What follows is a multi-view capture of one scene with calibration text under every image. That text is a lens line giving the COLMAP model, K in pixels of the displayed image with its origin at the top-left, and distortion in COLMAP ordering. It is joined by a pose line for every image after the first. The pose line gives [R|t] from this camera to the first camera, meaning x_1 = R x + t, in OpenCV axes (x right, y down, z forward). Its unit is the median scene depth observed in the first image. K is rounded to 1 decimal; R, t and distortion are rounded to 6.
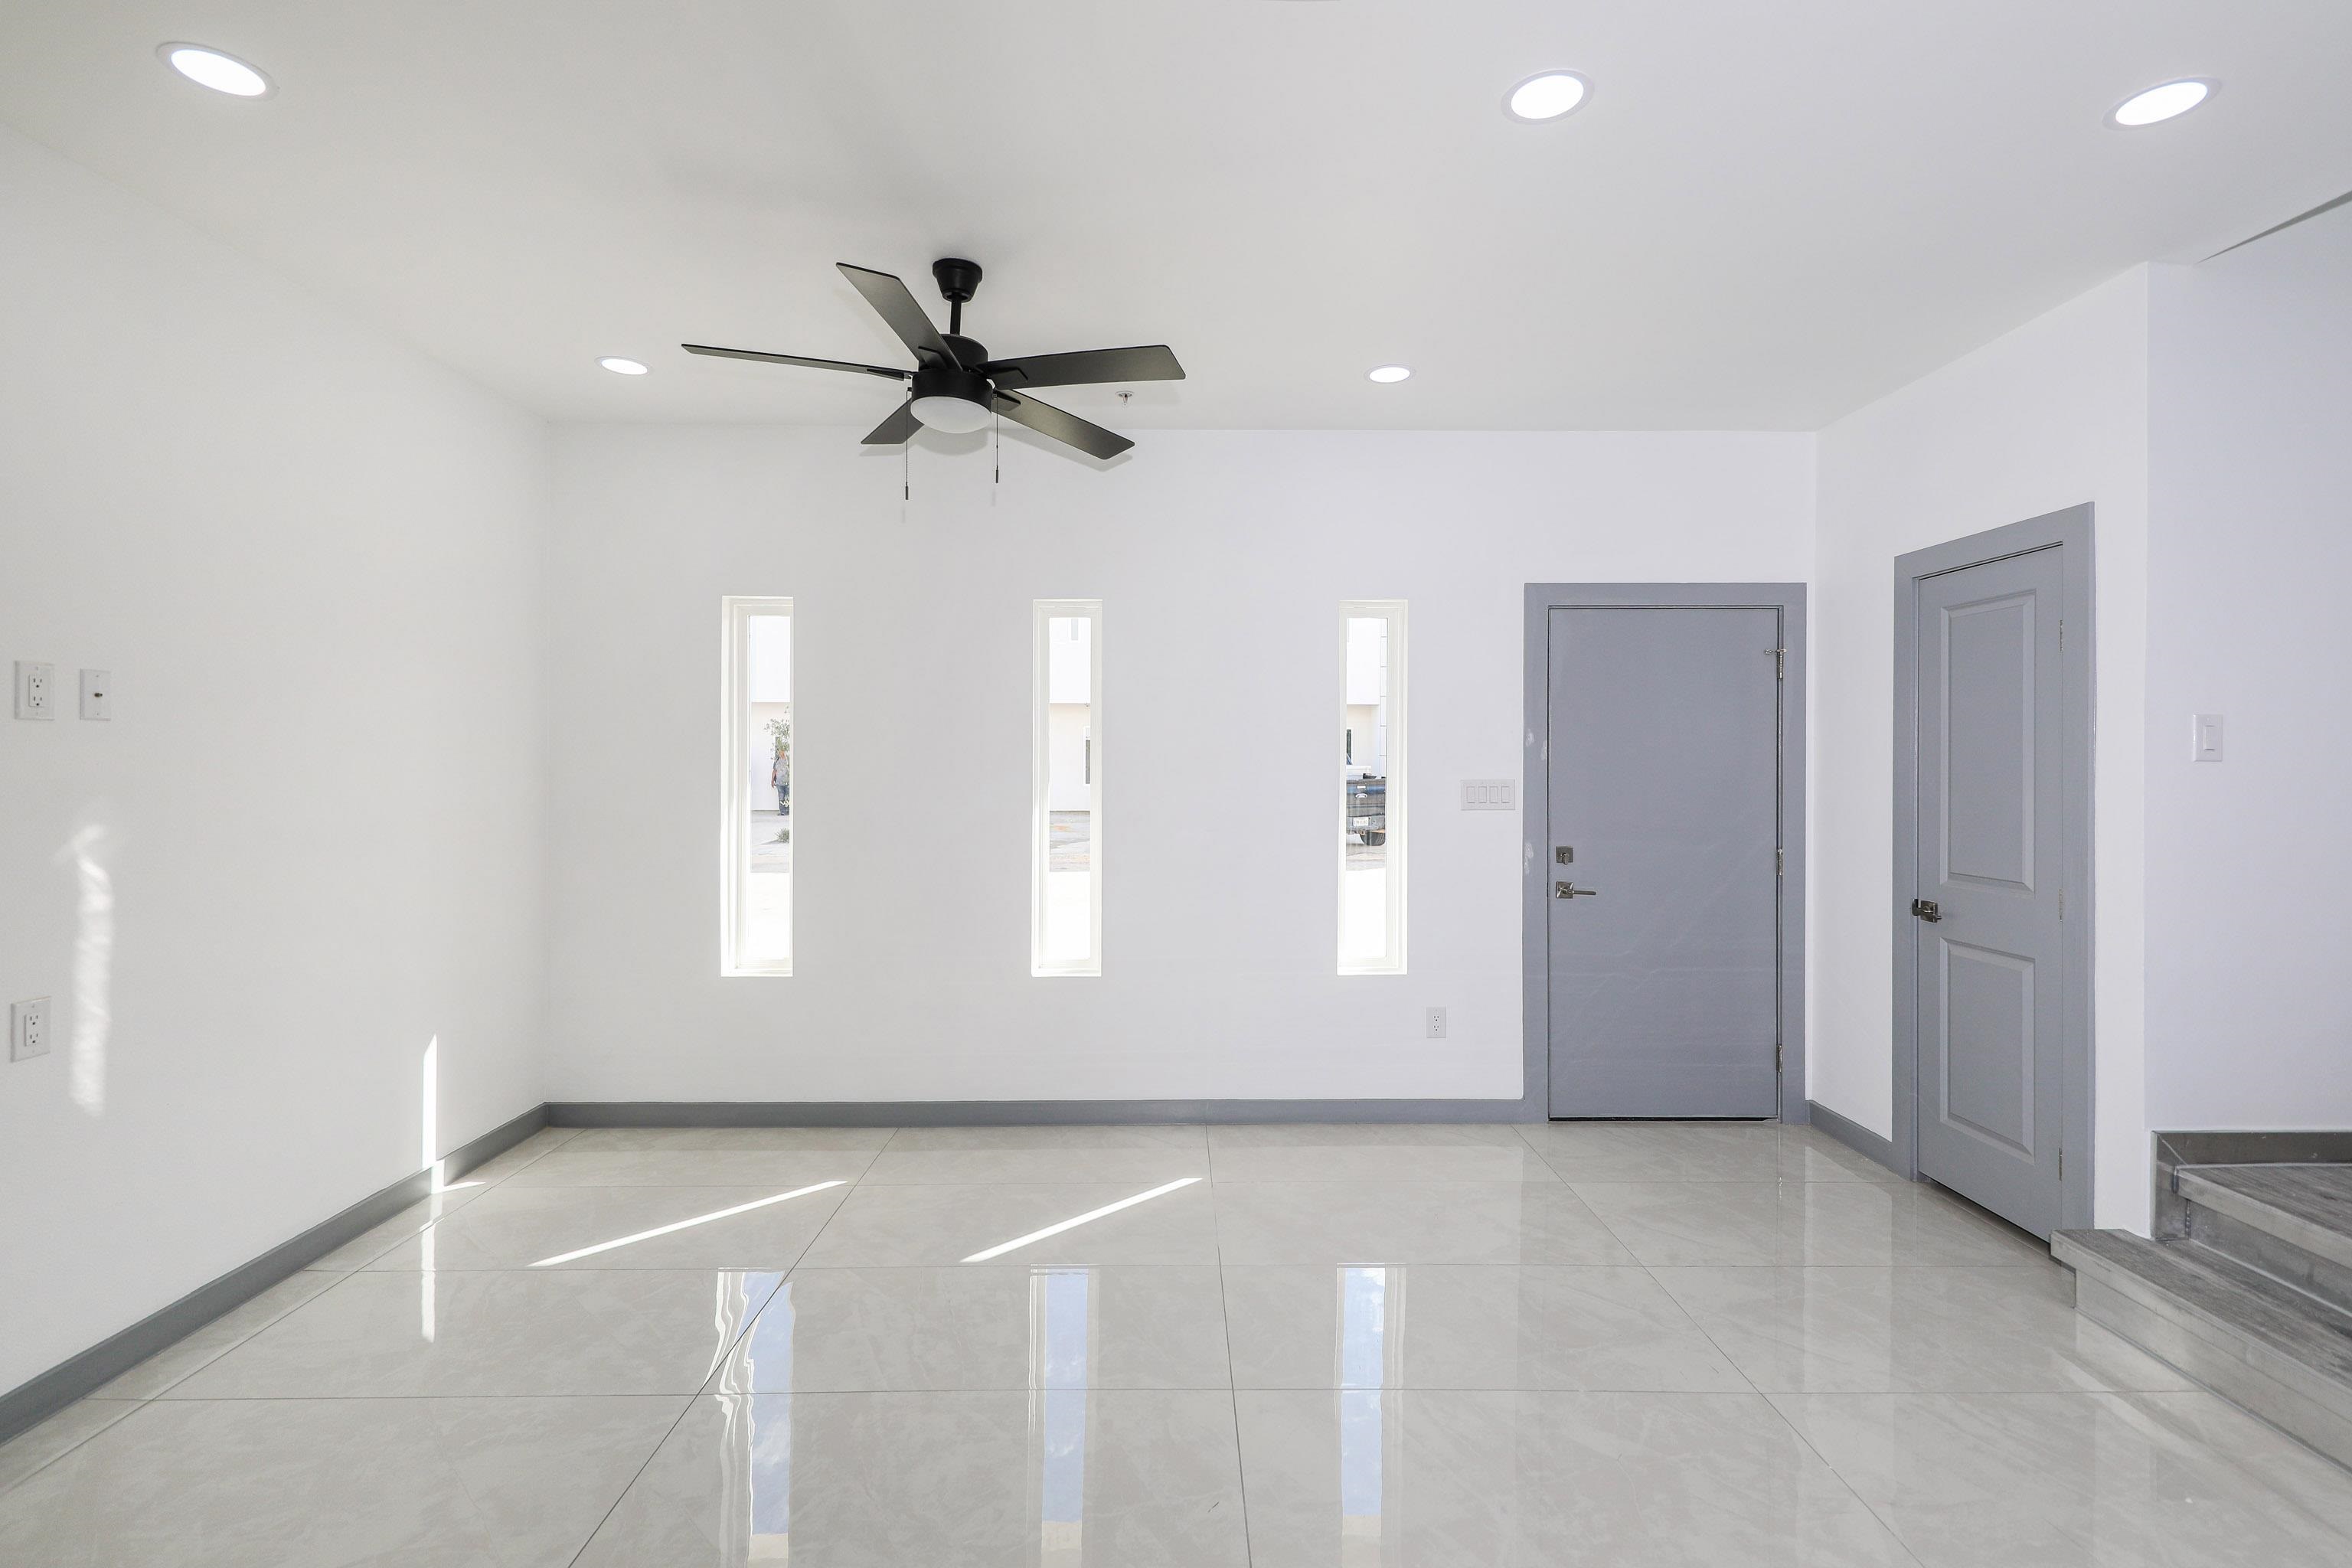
lens RADIAL K [[1066.8, 0, 1184.0], [0, 1066.8, 758.7], [0, 0, 1]] dist [0.003311, 0.000170]
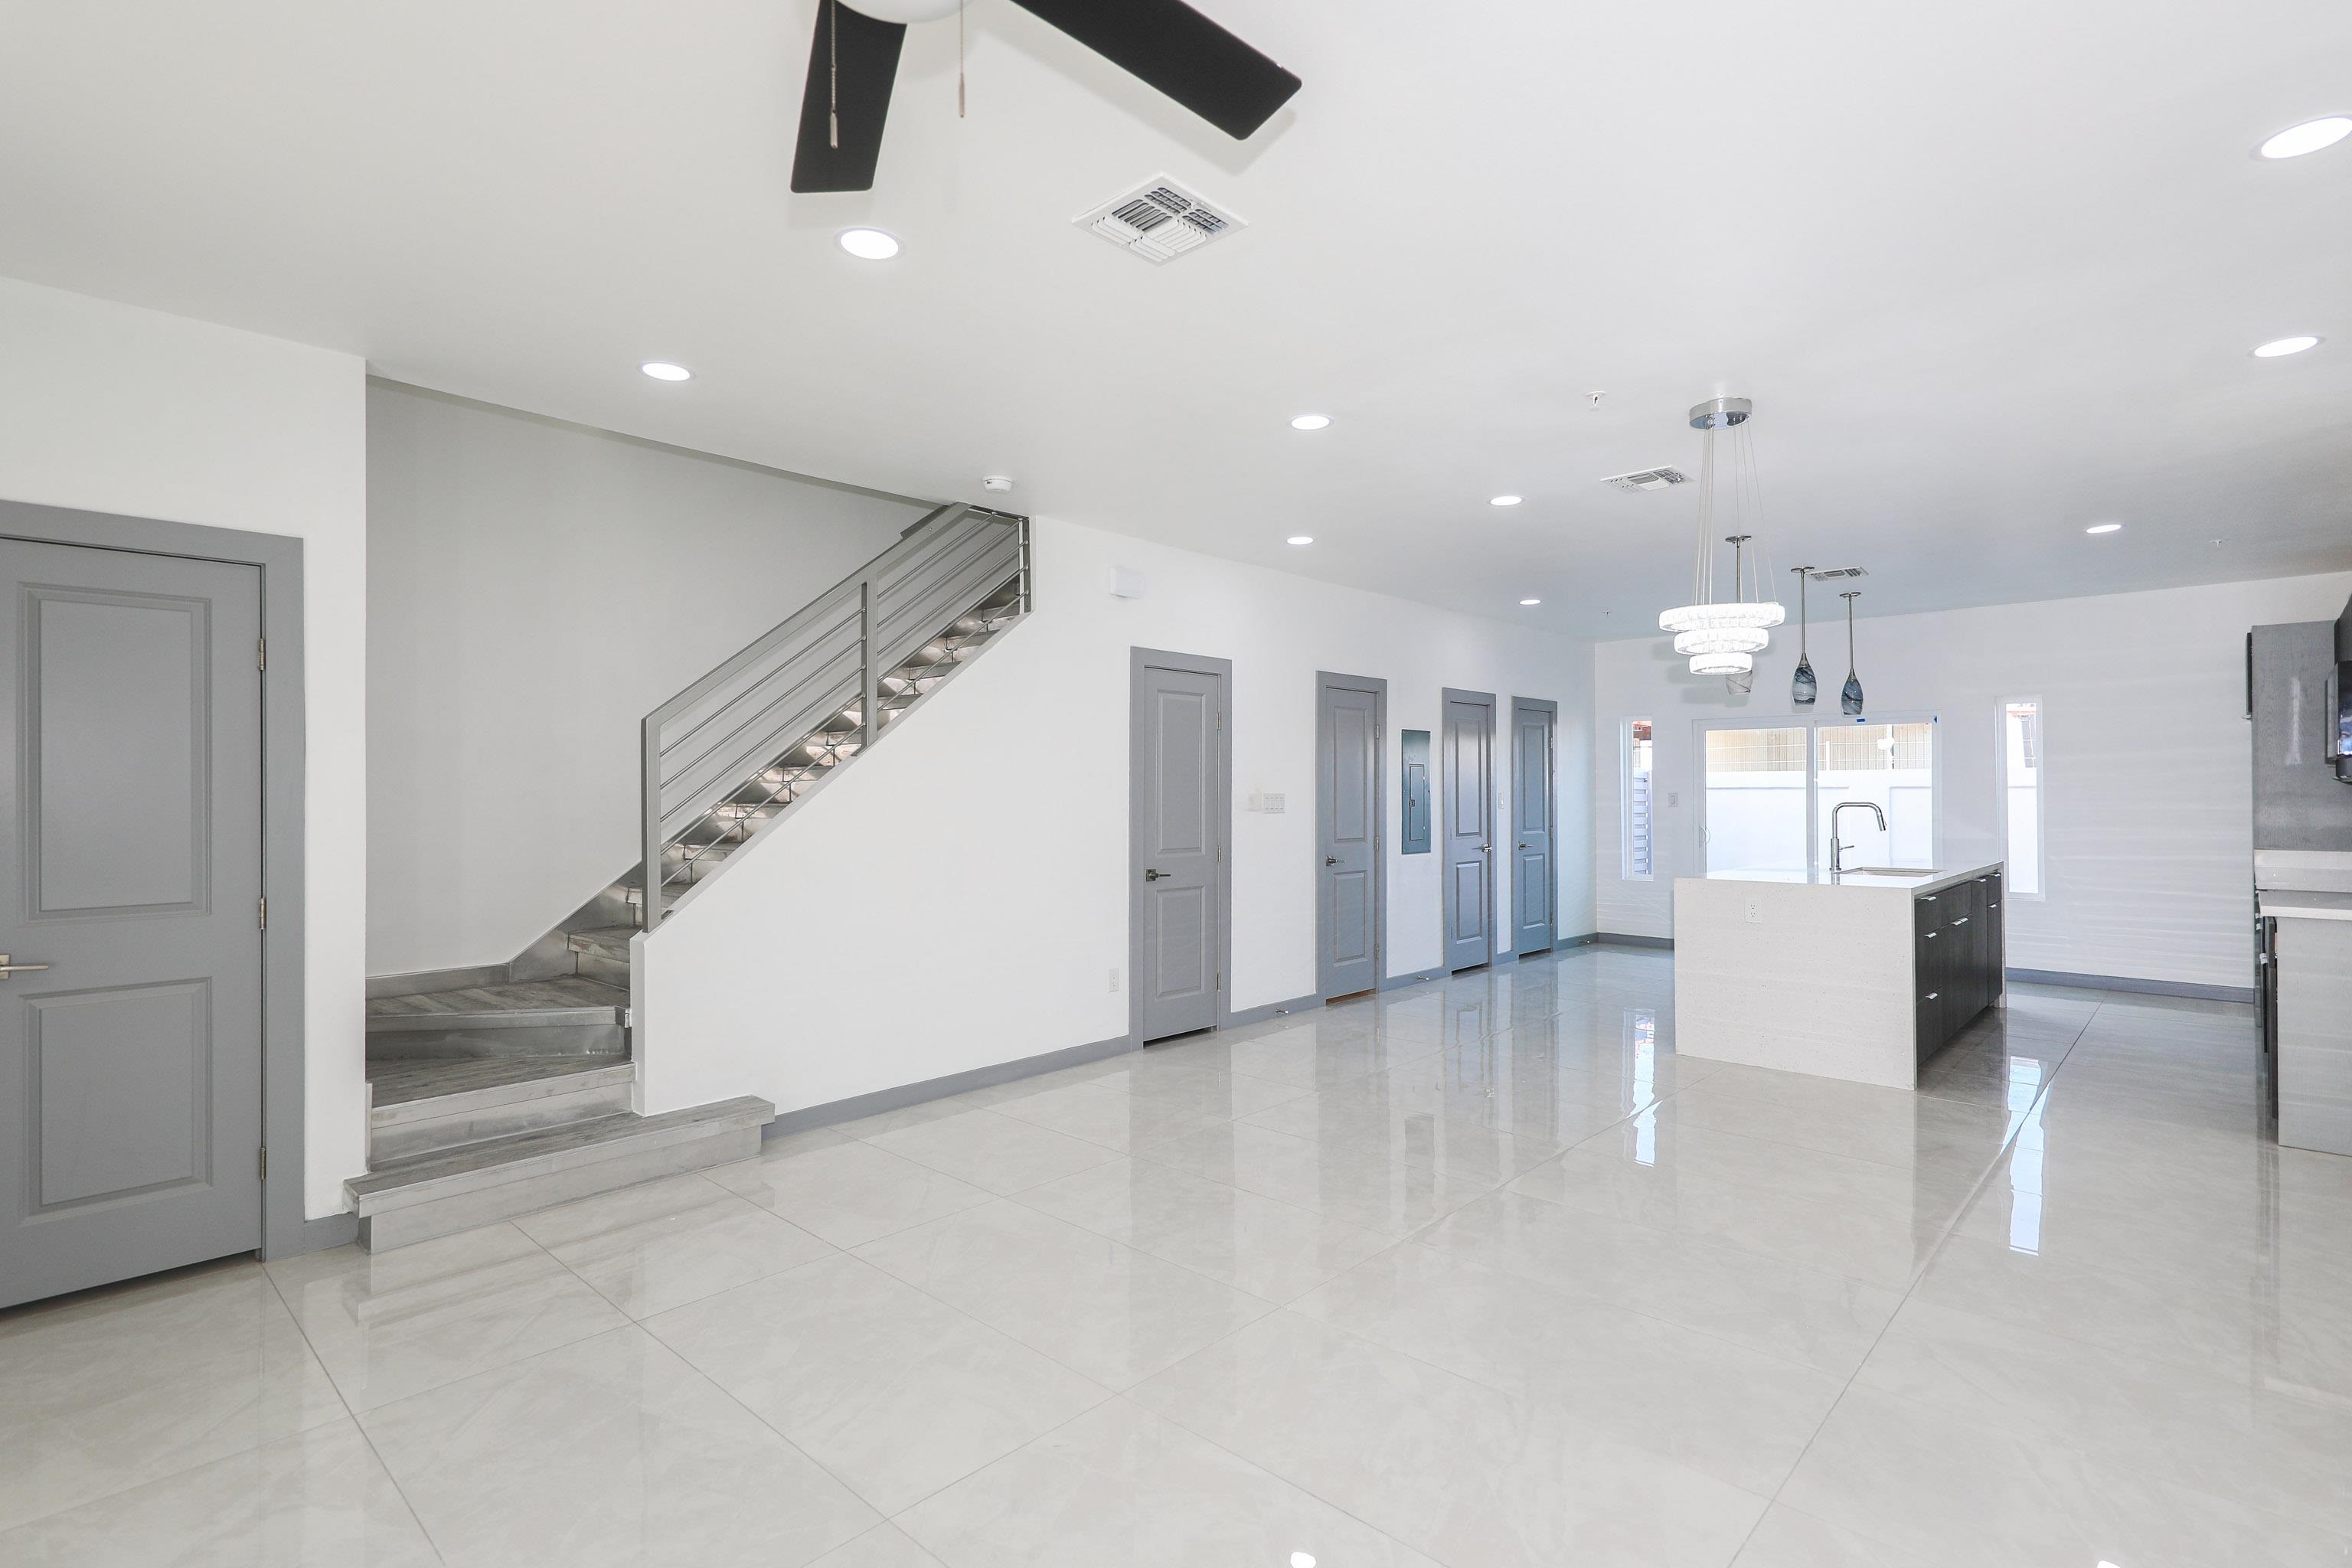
lens RADIAL K [[1137.8, 0, 1176.0], [0, 1137.8, 784.0], [0, 0, 1]] dist [0.000781, 0.000076]
pose [[-0.723275, -0.004544, 0.690546, -0.451095], [-0.002629, 0.999989, 0.003827, -0.002340], [-0.690555, 0.000952, -0.723279, 2.186682]]
